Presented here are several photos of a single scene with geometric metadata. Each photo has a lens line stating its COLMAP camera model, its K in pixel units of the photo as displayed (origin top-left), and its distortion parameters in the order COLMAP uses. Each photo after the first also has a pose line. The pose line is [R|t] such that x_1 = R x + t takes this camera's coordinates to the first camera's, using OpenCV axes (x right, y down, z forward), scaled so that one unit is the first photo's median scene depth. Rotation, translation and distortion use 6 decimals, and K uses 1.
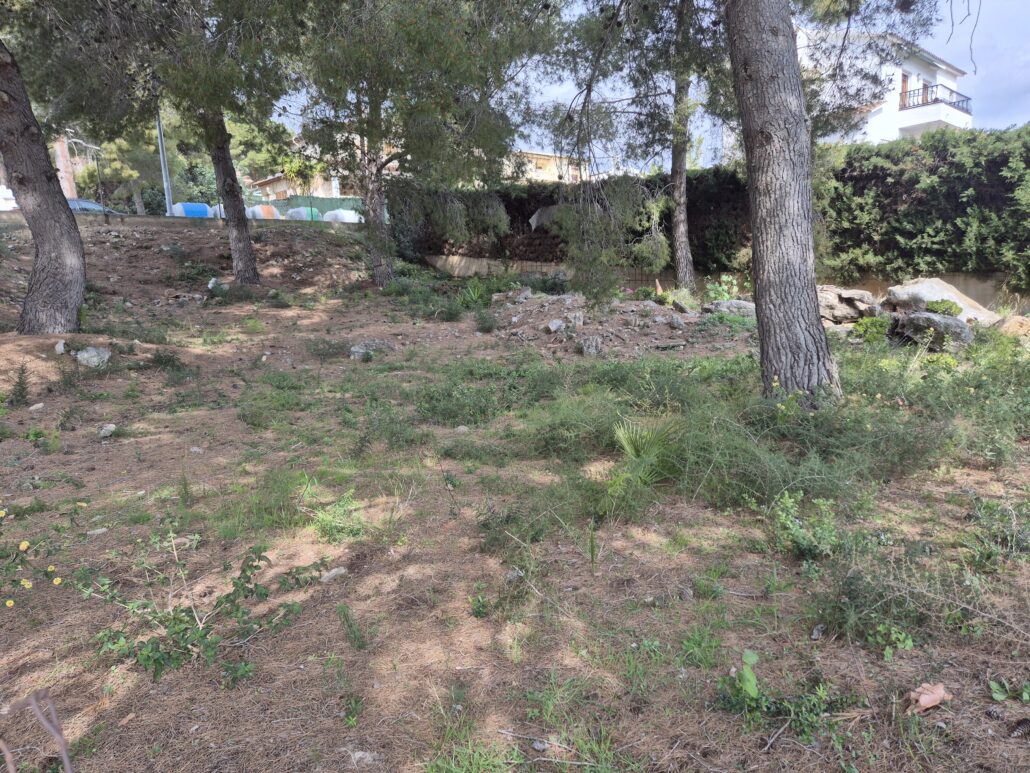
lens RADIAL K [[698.7, 0, 524.0], [0, 698.7, 387.9], [0, 0, 1]] dist [0.076116, -0.060226]
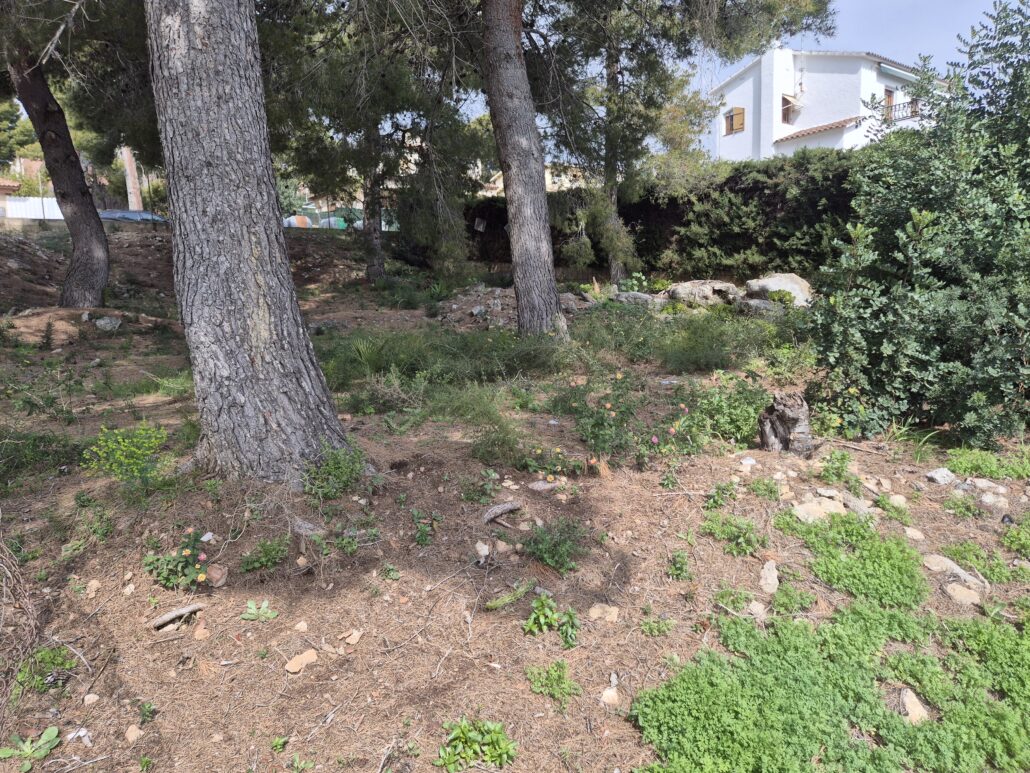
lens RADIAL K [[689.2, 0, 512.7], [0, 689.2, 381.3], [0, 0, 1]] dist [0.076740, -0.062930]
pose [[0.995494, 0.018972, -0.092911, 0.199756], [-0.020856, 0.999595, -0.019356, 0.052063], [0.092506, 0.021206, 0.995486, -0.179474]]
